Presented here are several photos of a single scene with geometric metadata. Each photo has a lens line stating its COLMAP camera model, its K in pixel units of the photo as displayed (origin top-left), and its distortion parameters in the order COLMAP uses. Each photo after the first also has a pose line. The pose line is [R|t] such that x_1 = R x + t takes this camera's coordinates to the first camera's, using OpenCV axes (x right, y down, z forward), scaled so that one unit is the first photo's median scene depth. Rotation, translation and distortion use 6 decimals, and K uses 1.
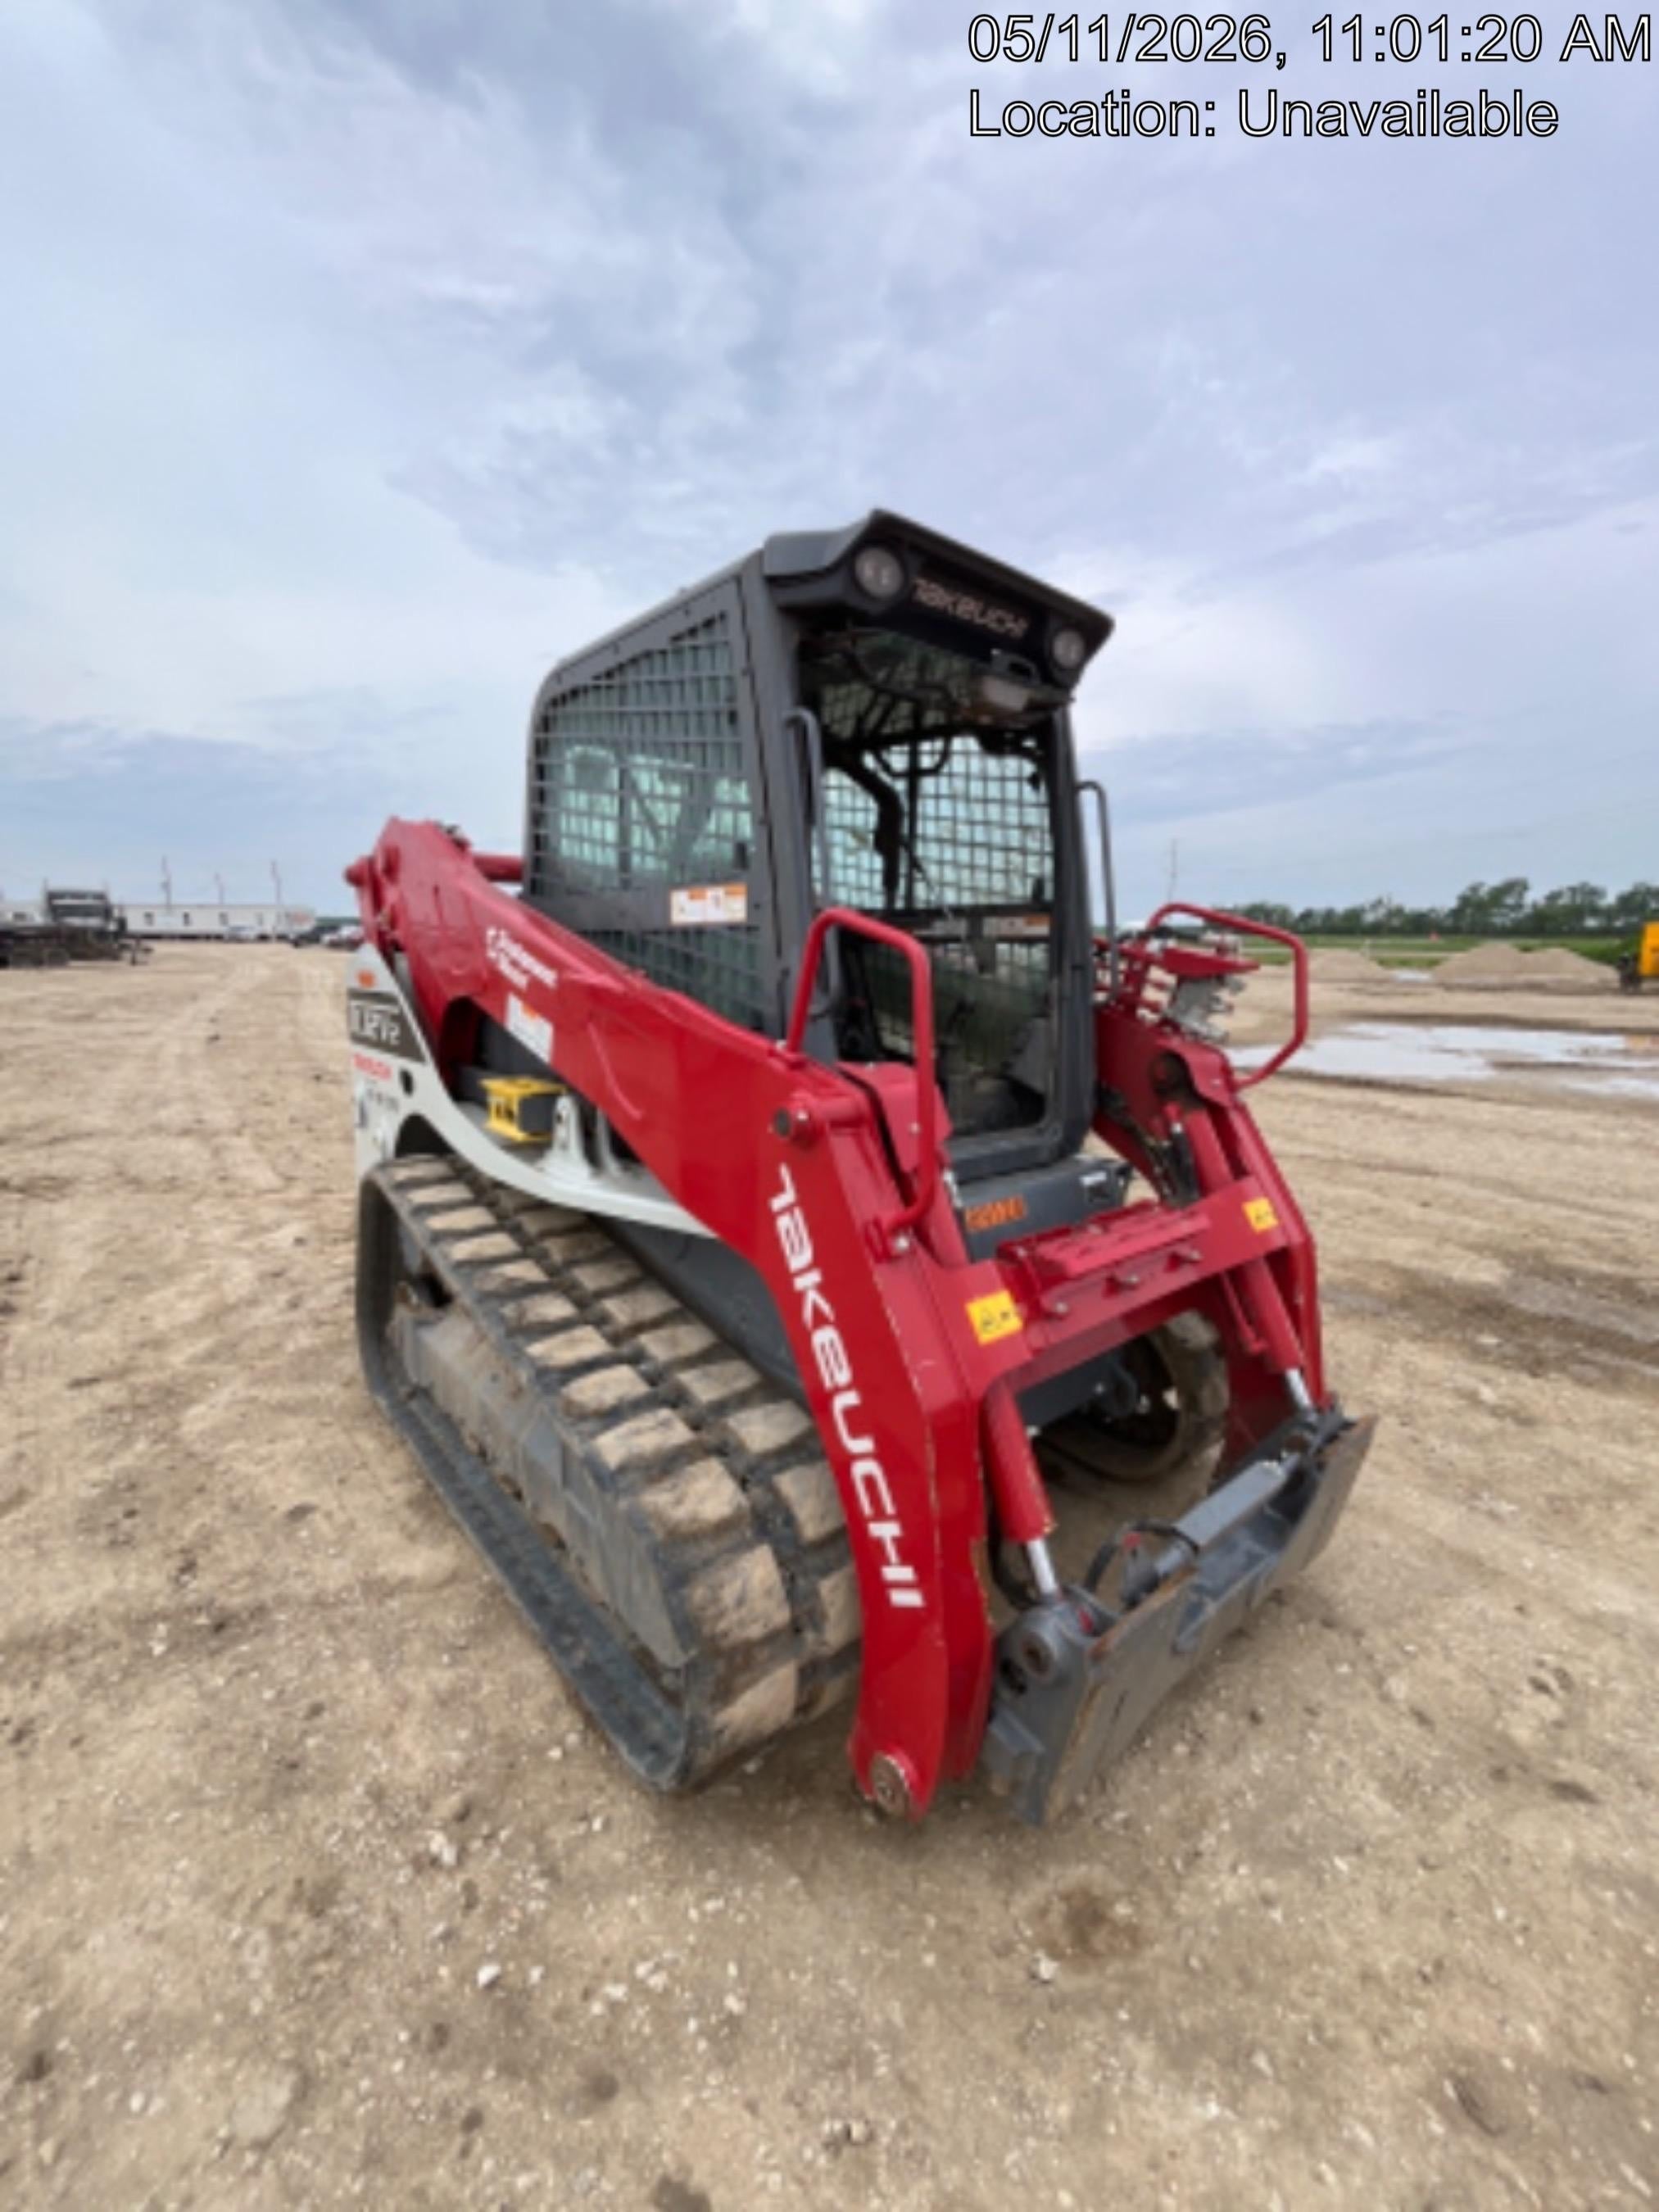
lens RADIAL K [[898.1, 0, 826.0], [0, 898.1, 1098.2], [0, 0, 1]] dist [-0.013300, -0.000070]
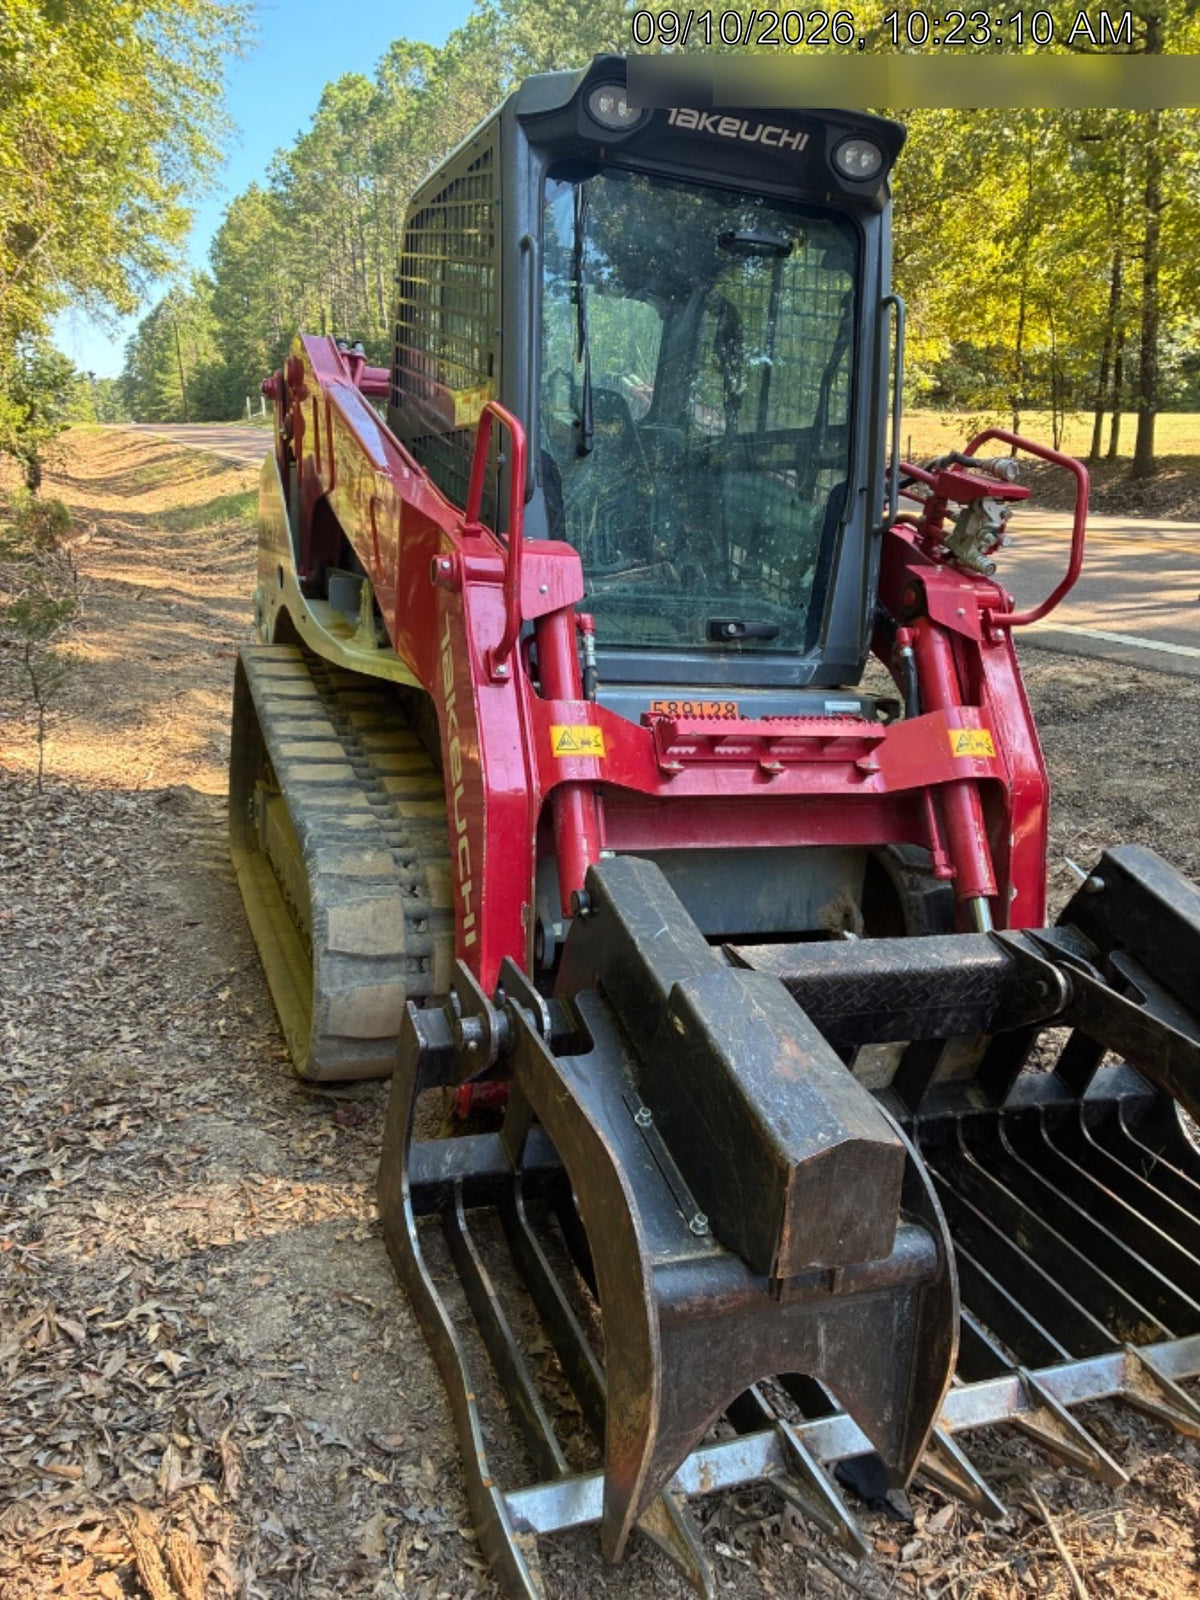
lens RADIAL K [[1209.1, 0, 592.8], [0, 1209.1, 796.3], [0, 0, 1]] dist [0.008219, 0.003771]
pose [[0.941595, 0.123043, -0.313464, 0.518096], [-0.108902, 0.992098, 0.062299, 0.150057], [0.318653, -0.024523, 0.947554, -0.394633]]
